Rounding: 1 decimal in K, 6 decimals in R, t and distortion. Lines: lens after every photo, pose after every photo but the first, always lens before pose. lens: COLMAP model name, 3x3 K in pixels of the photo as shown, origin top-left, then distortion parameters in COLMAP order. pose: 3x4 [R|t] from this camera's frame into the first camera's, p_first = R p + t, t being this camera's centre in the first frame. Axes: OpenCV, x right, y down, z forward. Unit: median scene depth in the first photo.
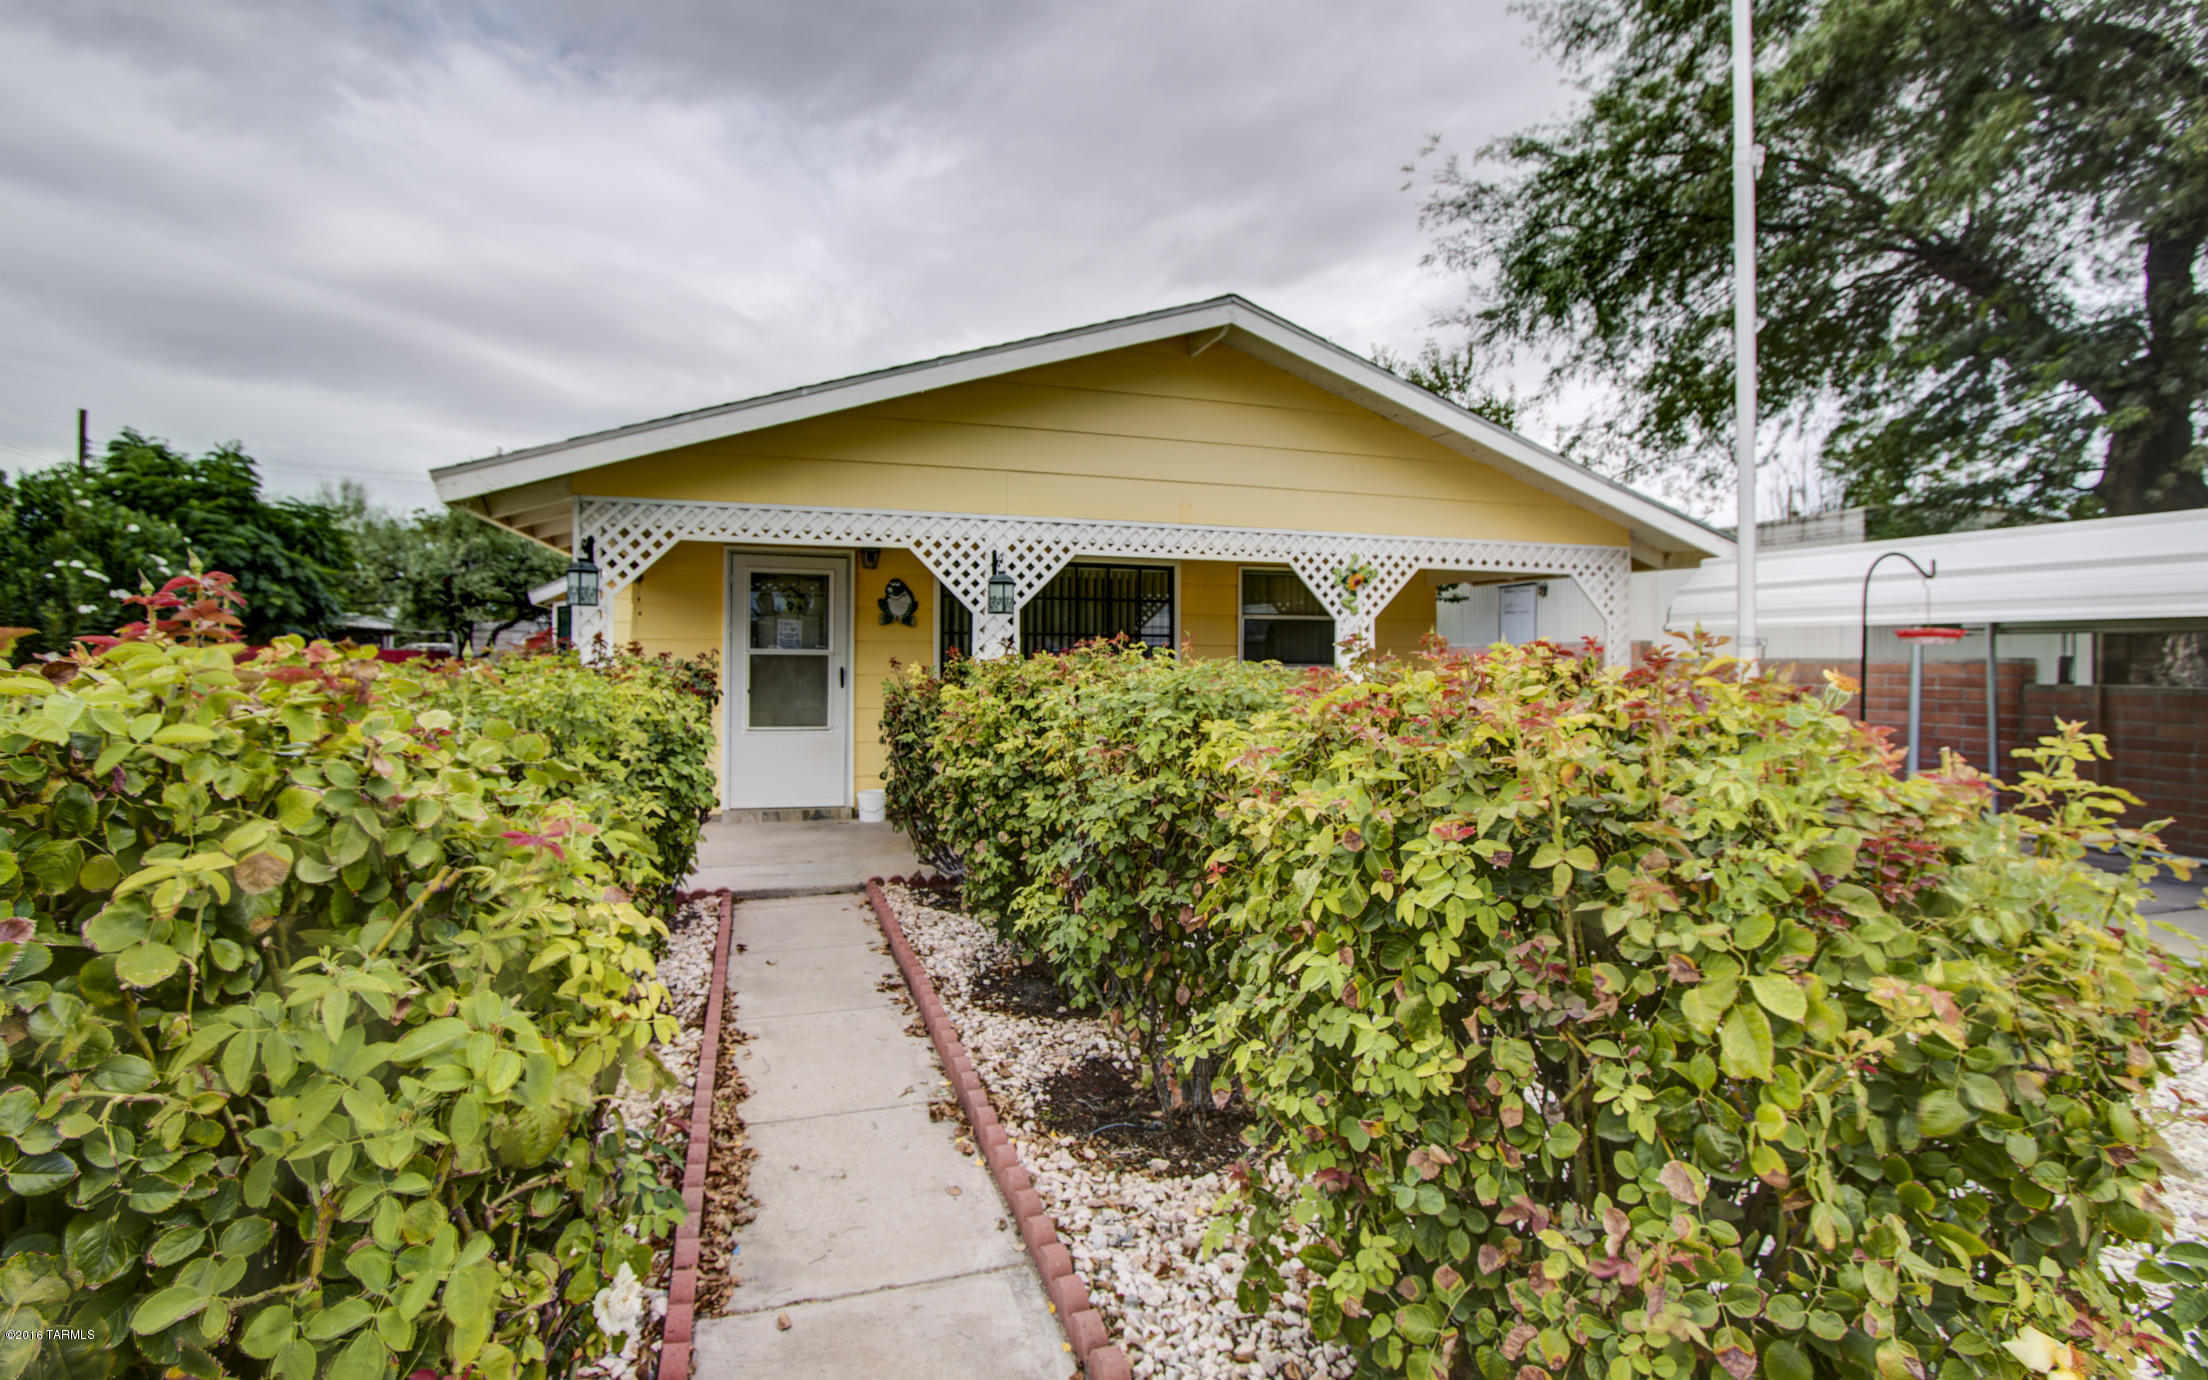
lens RADIAL K [[1007.8, 0, 1090.6], [0, 1007.8, 665.1], [0, 0, 1]] dist [-0.018926, 0.000036]
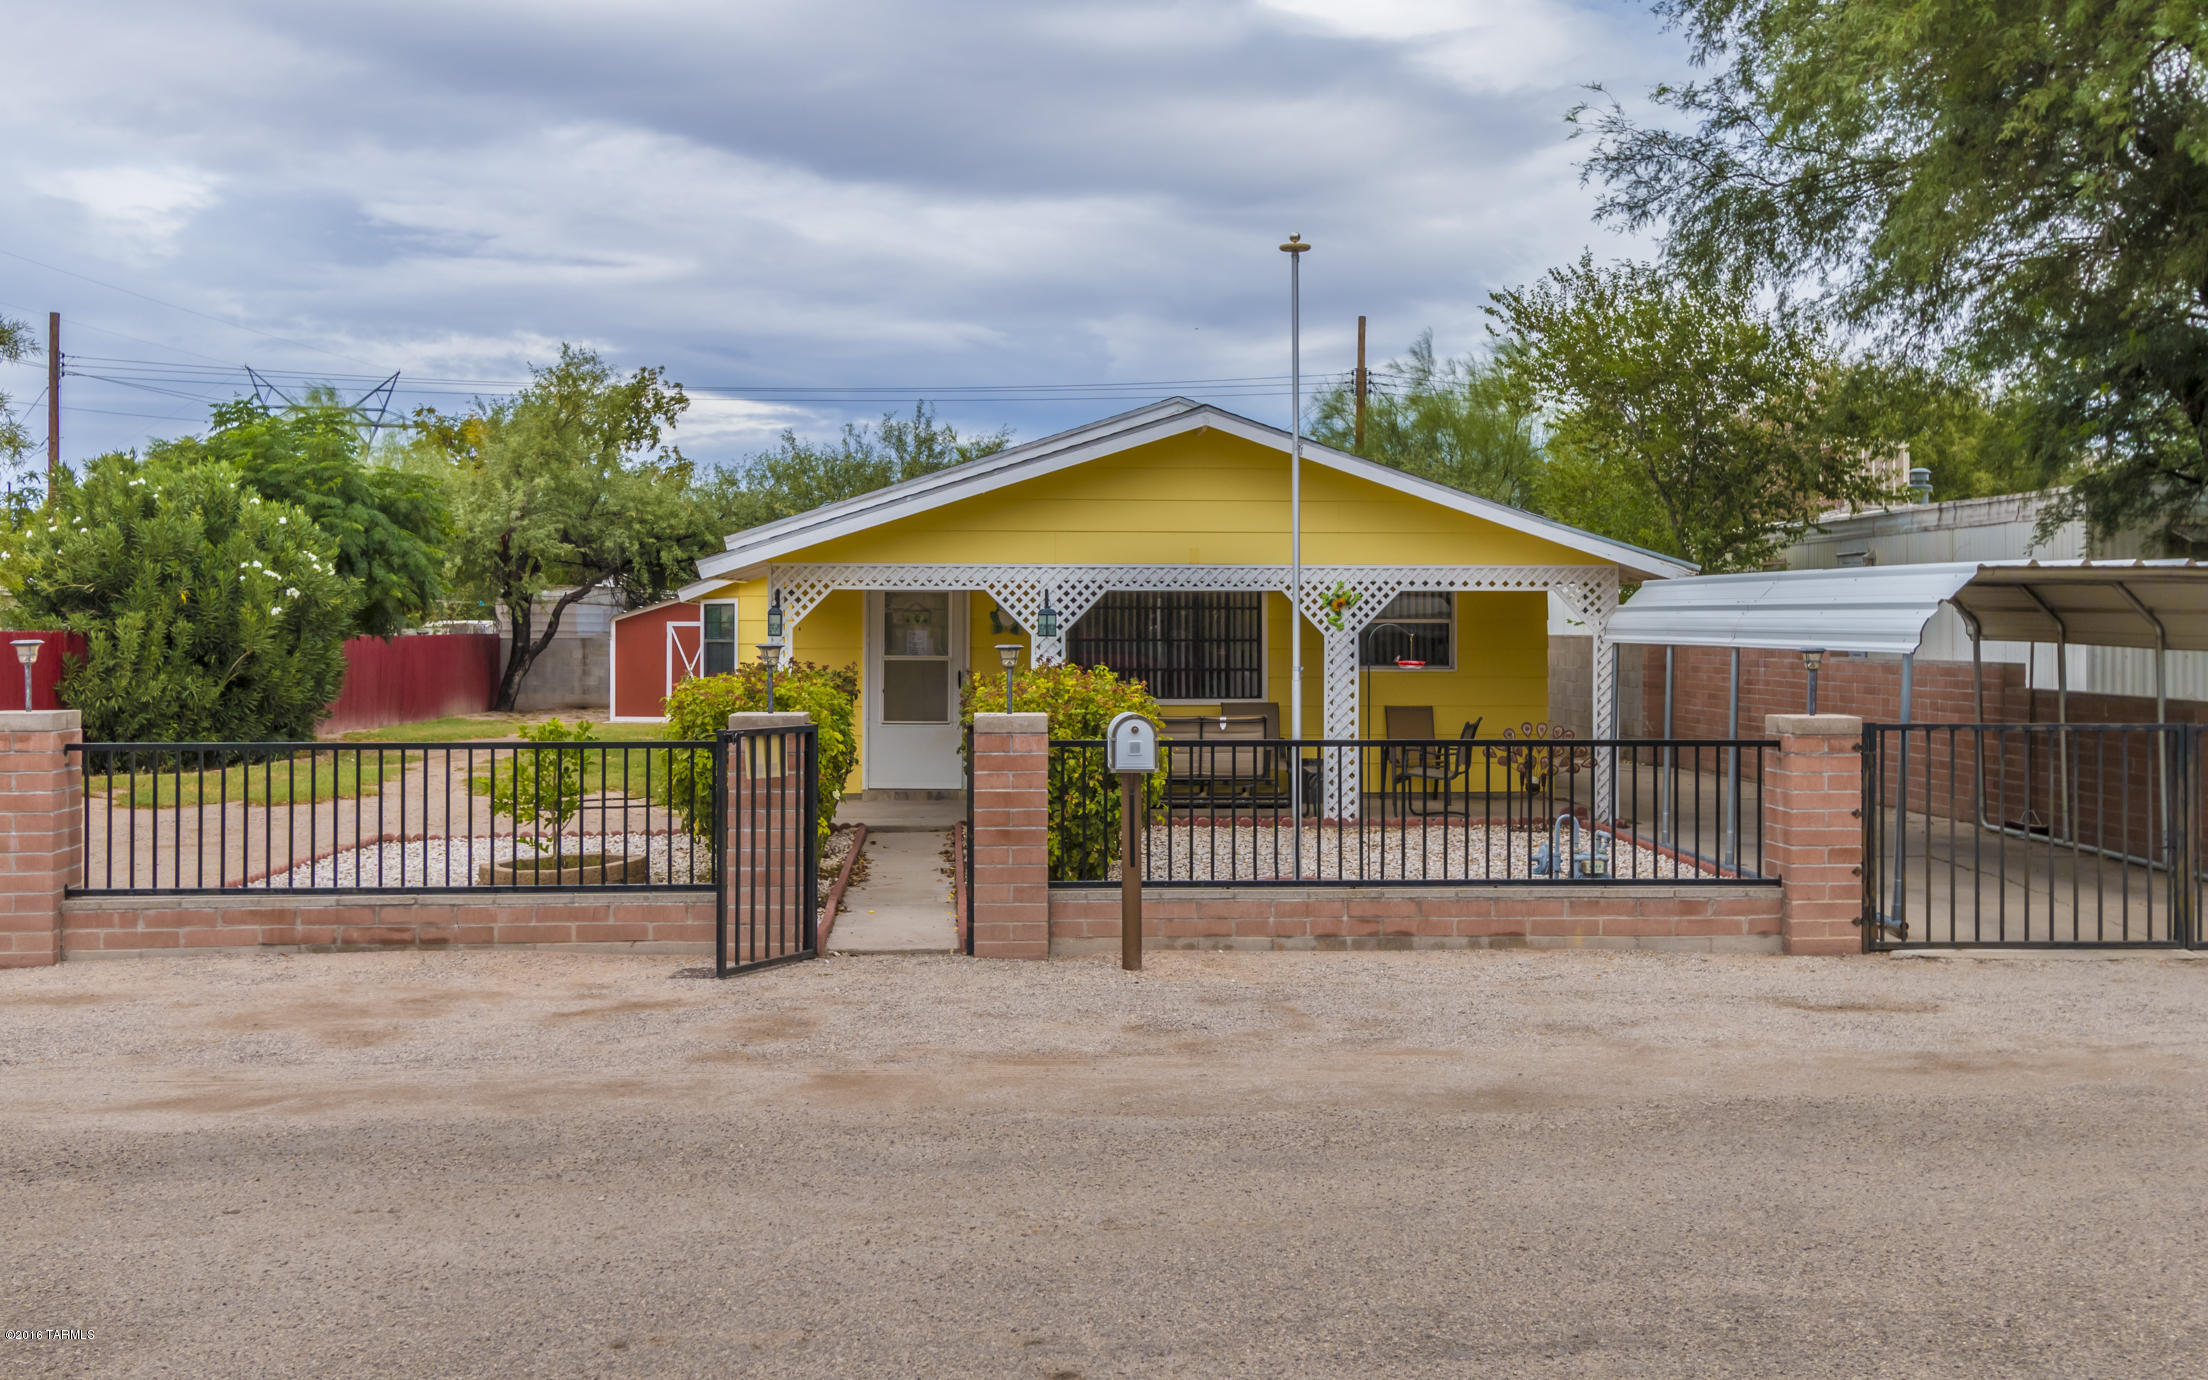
lens RADIAL K [[2176.0, 0, 1109.4], [0, 2176.0, 661.7], [0, 0, 1]] dist [0.058656, -0.169649]
pose [[0.969842, -0.001472, -0.243731, 0.645143], [0.003898, 0.999948, 0.009470, -0.038101], [0.243704, -0.010135, 0.969797, -1.691553]]
